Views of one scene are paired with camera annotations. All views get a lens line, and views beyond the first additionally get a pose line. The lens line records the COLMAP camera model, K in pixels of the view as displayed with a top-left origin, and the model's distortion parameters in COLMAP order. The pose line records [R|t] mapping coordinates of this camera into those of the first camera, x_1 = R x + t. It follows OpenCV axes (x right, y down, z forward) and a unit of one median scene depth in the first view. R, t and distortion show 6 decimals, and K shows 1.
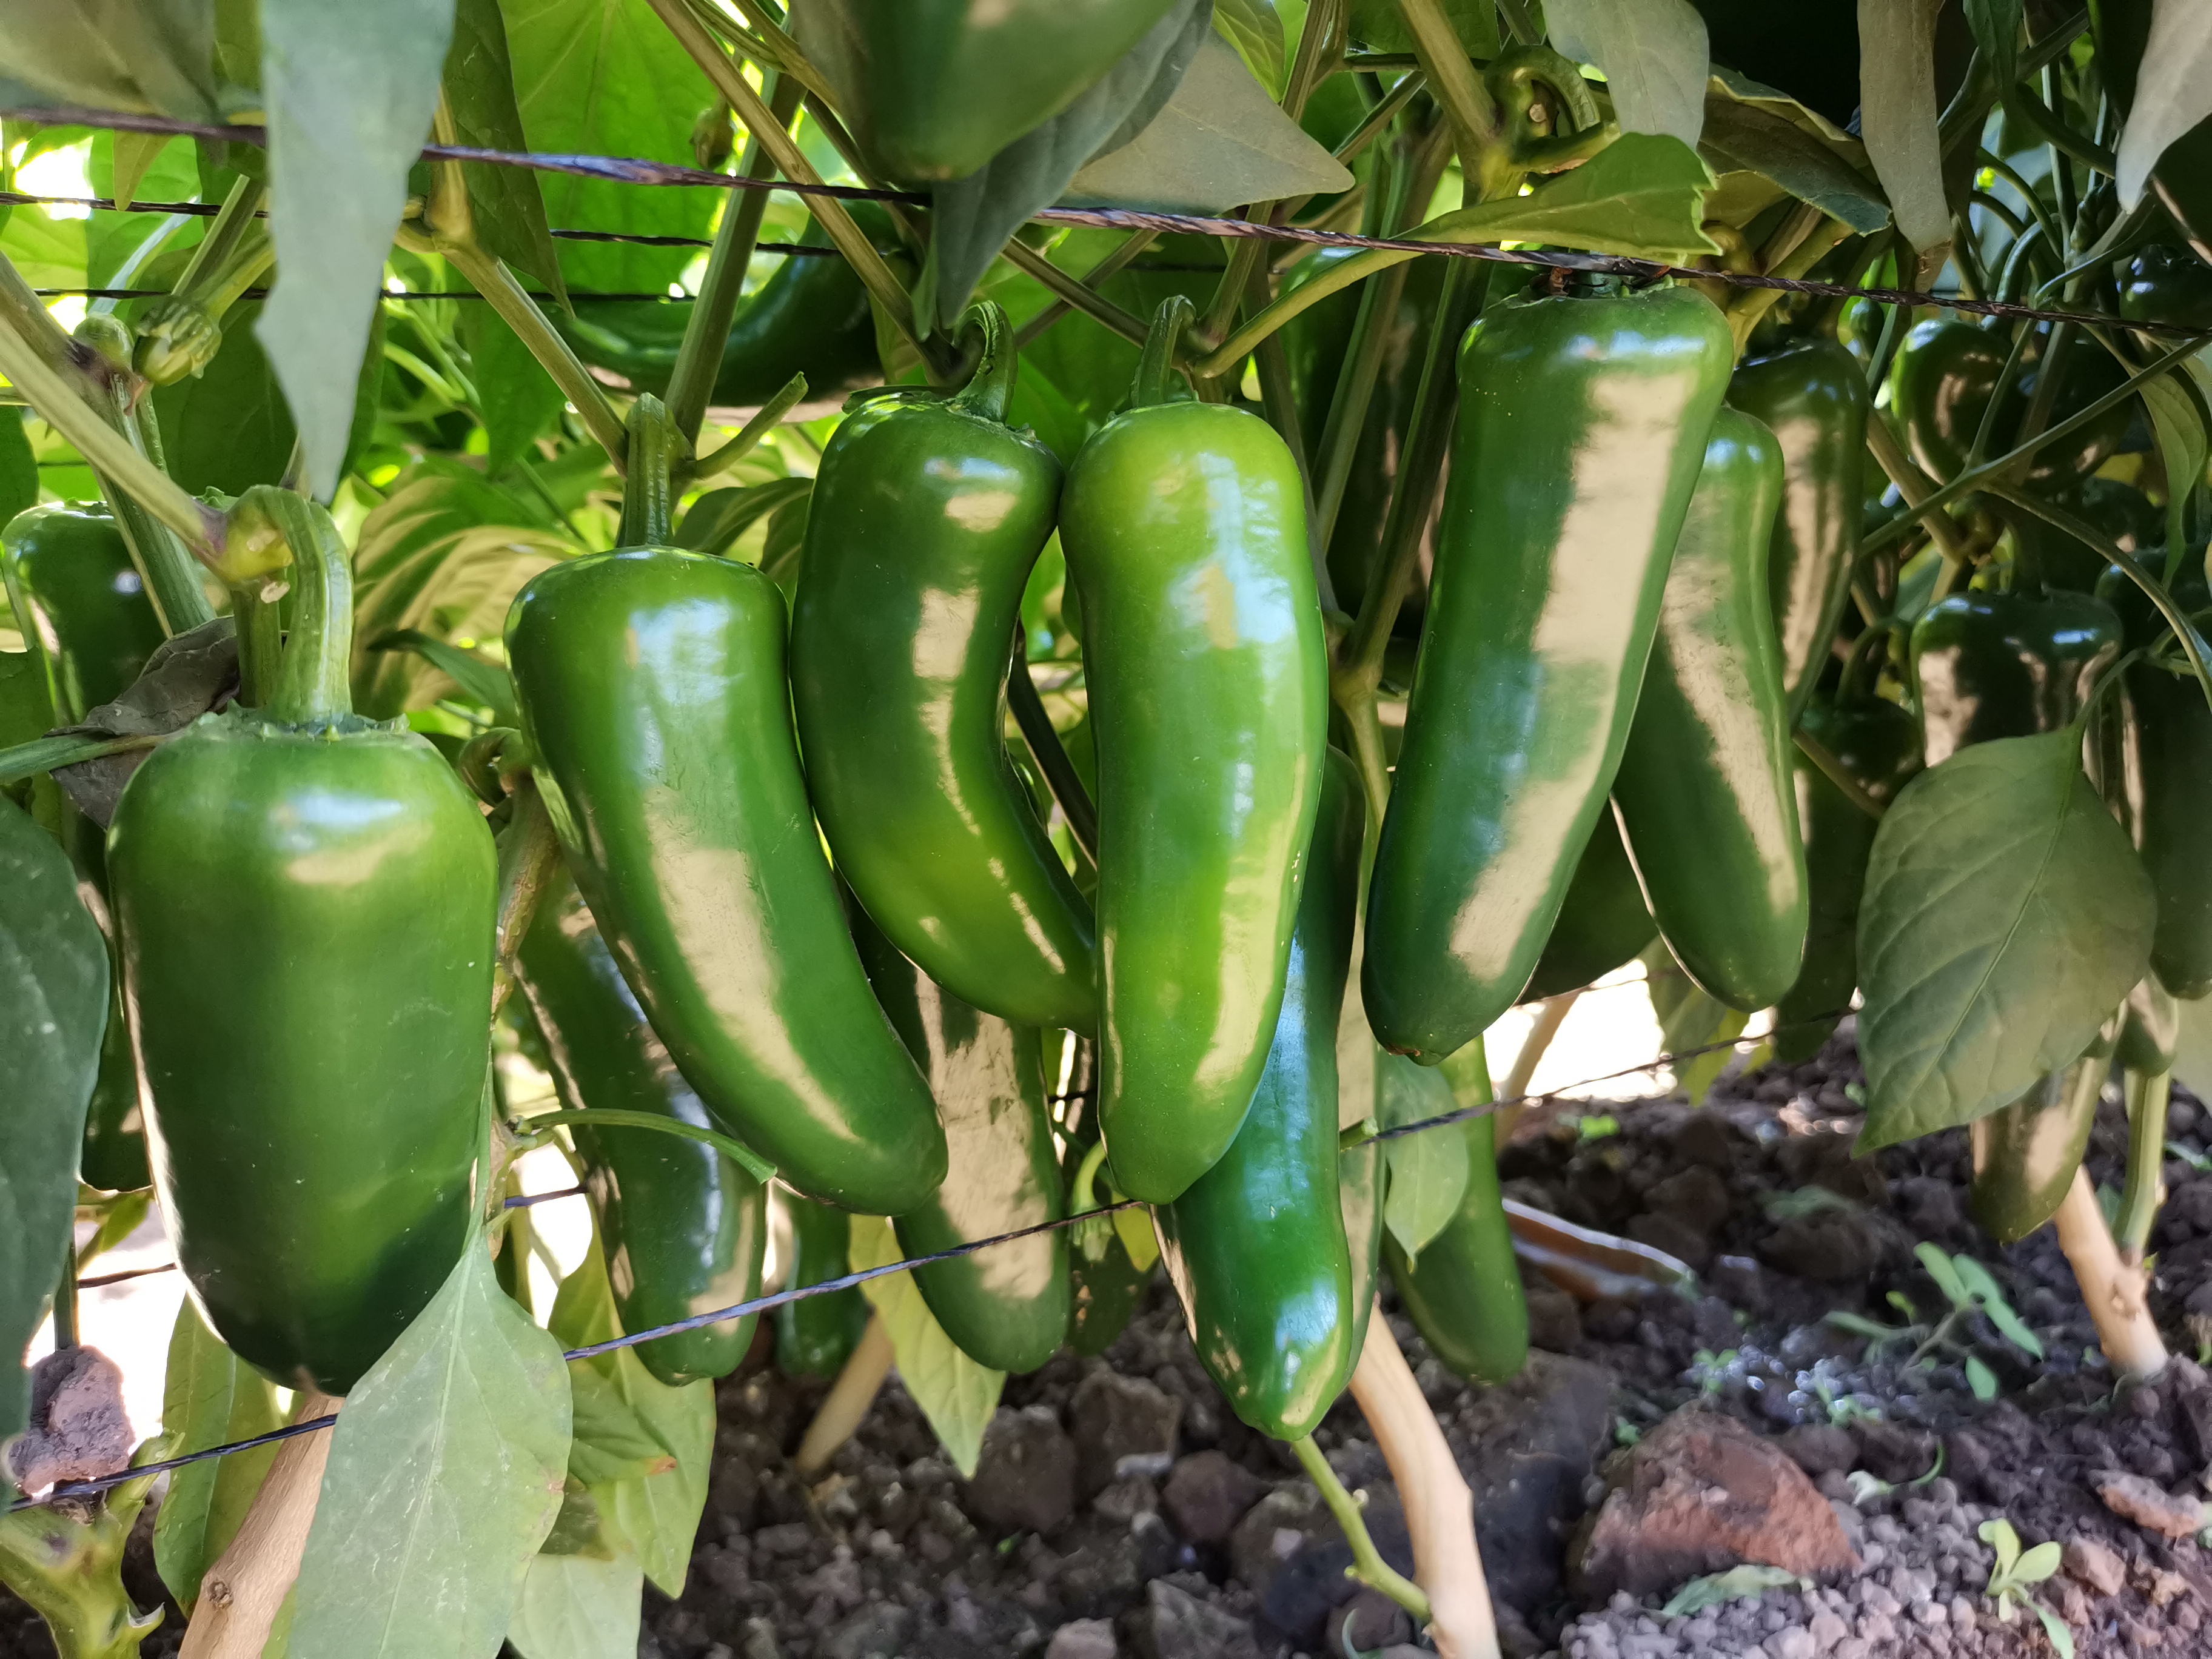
lens RADIAL K [[1758.2, 0, 1110.2], [0, 1758.2, 794.3], [0, 0, 1]] dist [0.009728, -0.021603]
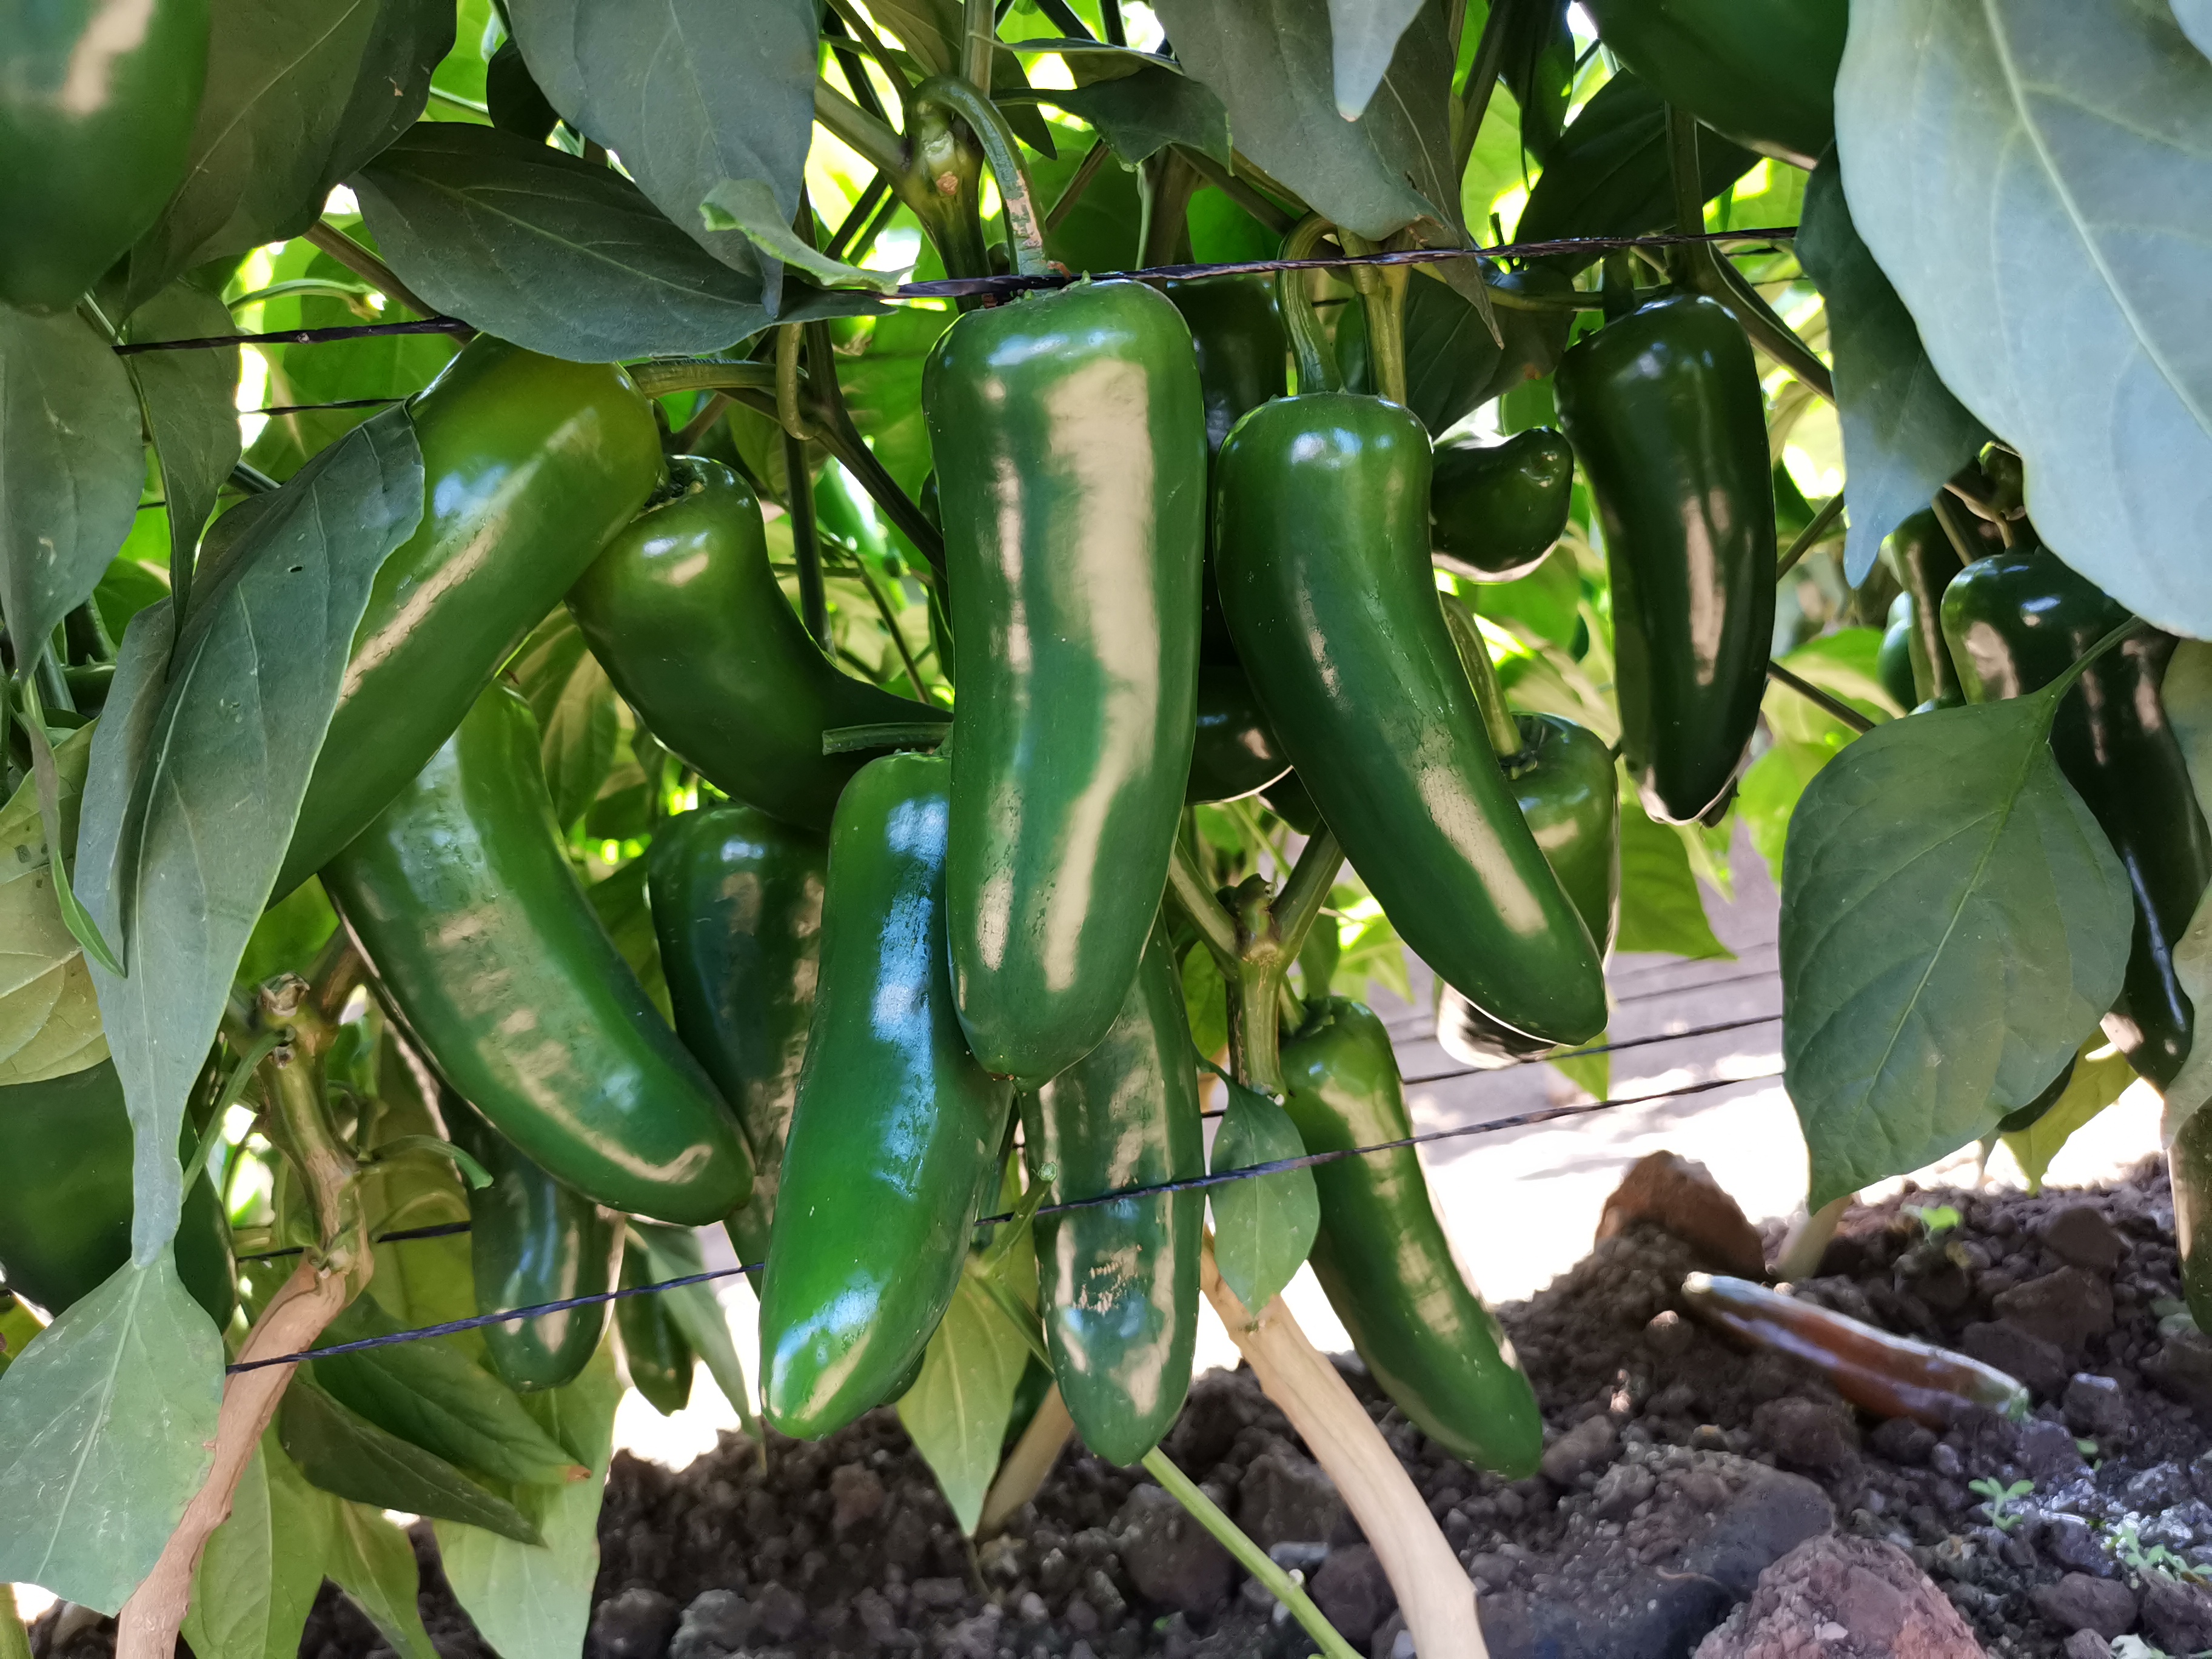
lens RADIAL K [[1784.2, 0, 1109.9], [0, 1784.2, 816.7], [0, 0, 1]] dist [-0.001817, -0.002546]
pose [[0.923705, -0.069053, -0.376831, 0.325688], [0.050453, 0.996981, -0.059020, 0.033320], [0.379768, 0.035505, 0.924400, 0.048123]]
